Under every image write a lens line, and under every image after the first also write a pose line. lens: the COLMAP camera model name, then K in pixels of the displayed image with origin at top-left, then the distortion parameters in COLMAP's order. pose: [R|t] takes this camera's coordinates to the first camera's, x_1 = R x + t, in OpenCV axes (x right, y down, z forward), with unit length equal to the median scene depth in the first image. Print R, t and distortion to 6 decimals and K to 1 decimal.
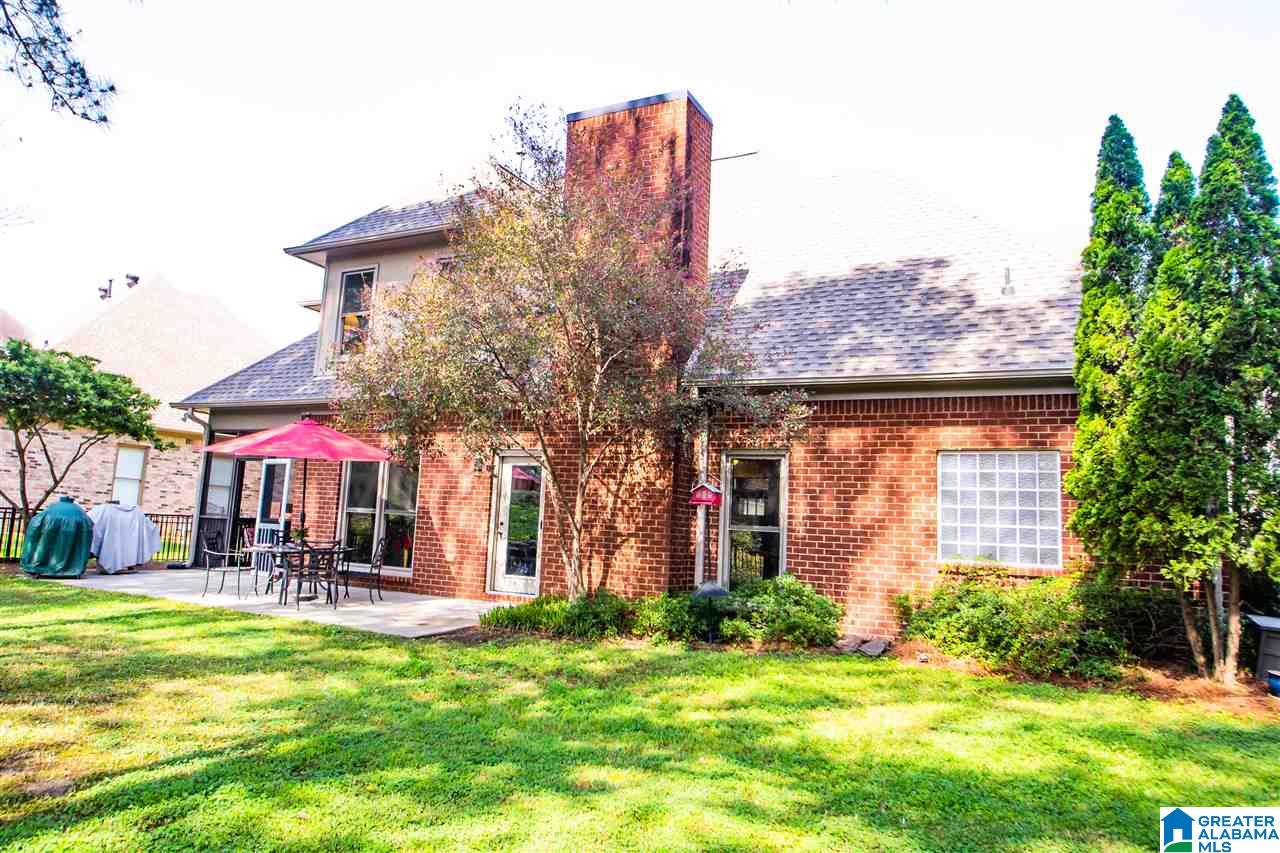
lens RADIAL K [[861.8, 0, 609.5], [0, 861.8, 412.7], [0, 0, 1]] dist [-0.050266, 0.021758]
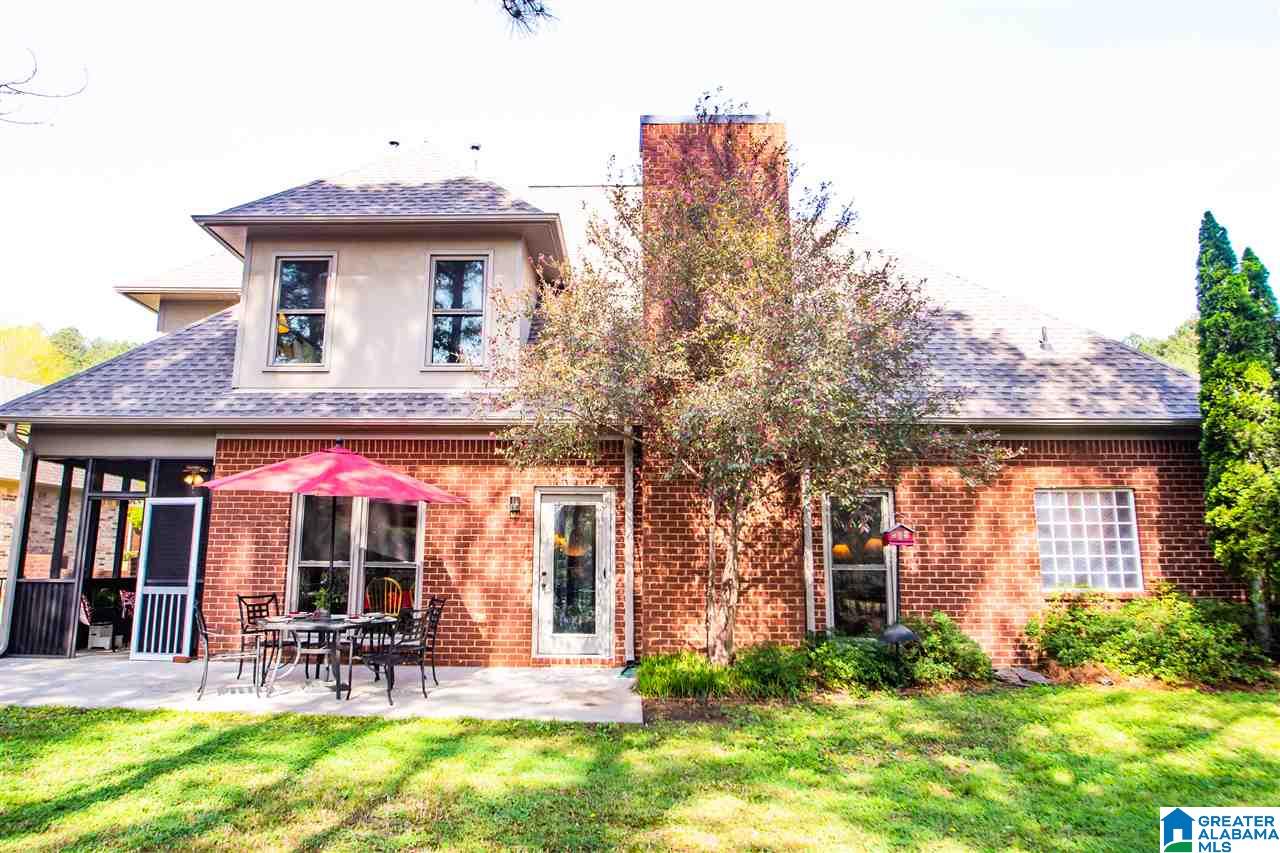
lens RADIAL K [[861.8, 0, 609.5], [0, 861.8, 412.7], [0, 0, 1]] dist [-0.050266, 0.021758]
pose [[0.891882, 0.038402, 0.450636, -0.542599], [-0.022710, 0.998934, -0.040179, 0.003034], [-0.451699, 0.025601, 0.891803, 0.246904]]
